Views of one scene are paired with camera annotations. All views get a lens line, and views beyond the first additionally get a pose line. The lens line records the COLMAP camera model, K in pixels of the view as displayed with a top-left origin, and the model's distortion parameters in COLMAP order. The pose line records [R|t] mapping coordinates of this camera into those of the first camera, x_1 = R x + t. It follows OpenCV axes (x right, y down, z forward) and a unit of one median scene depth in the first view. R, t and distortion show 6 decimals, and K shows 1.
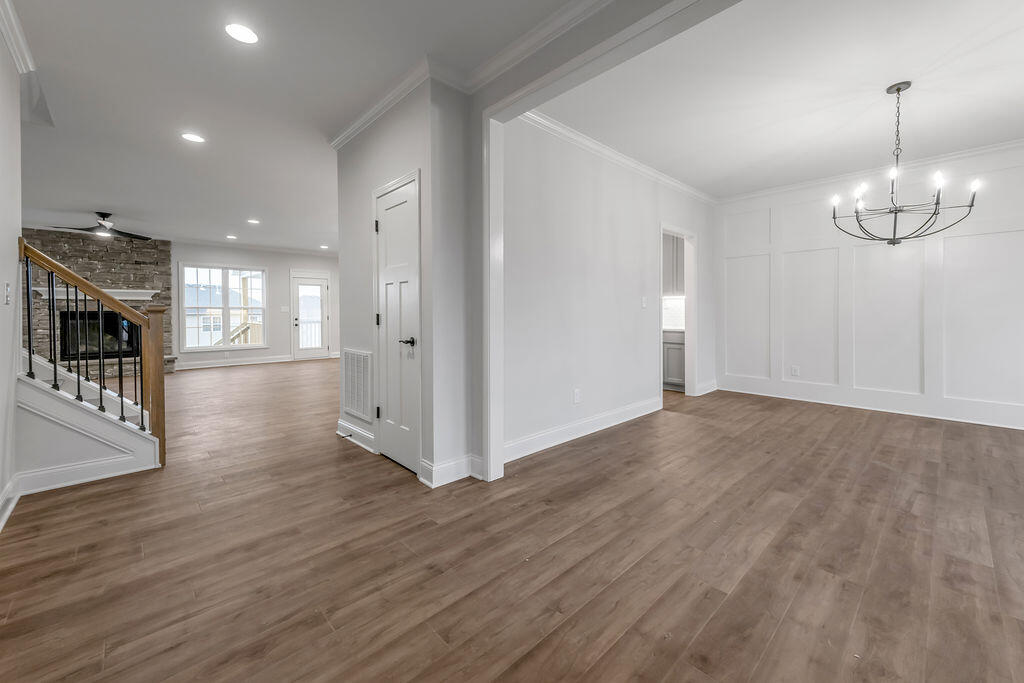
lens RADIAL K [[409.2, 0, 512.7], [0, 409.2, 315.5], [0, 0, 1]] dist [0.020477, 0.000131]
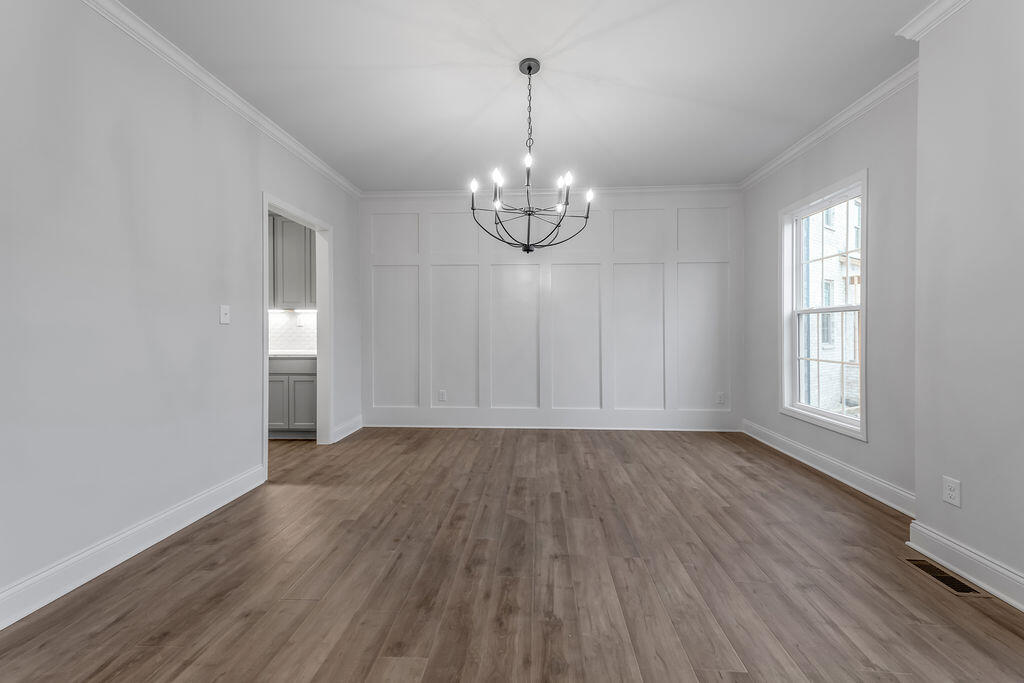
lens RADIAL K [[400.2, 0, 517.5], [0, 400.2, 337.5], [0, 0, 1]] dist [0.013041, 0.000174]
pose [[0.724804, -0.008083, 0.688908, 0.248716], [0.002472, 0.999955, 0.009132, -0.003343], [-0.688951, -0.004916, 0.724791, 0.311678]]
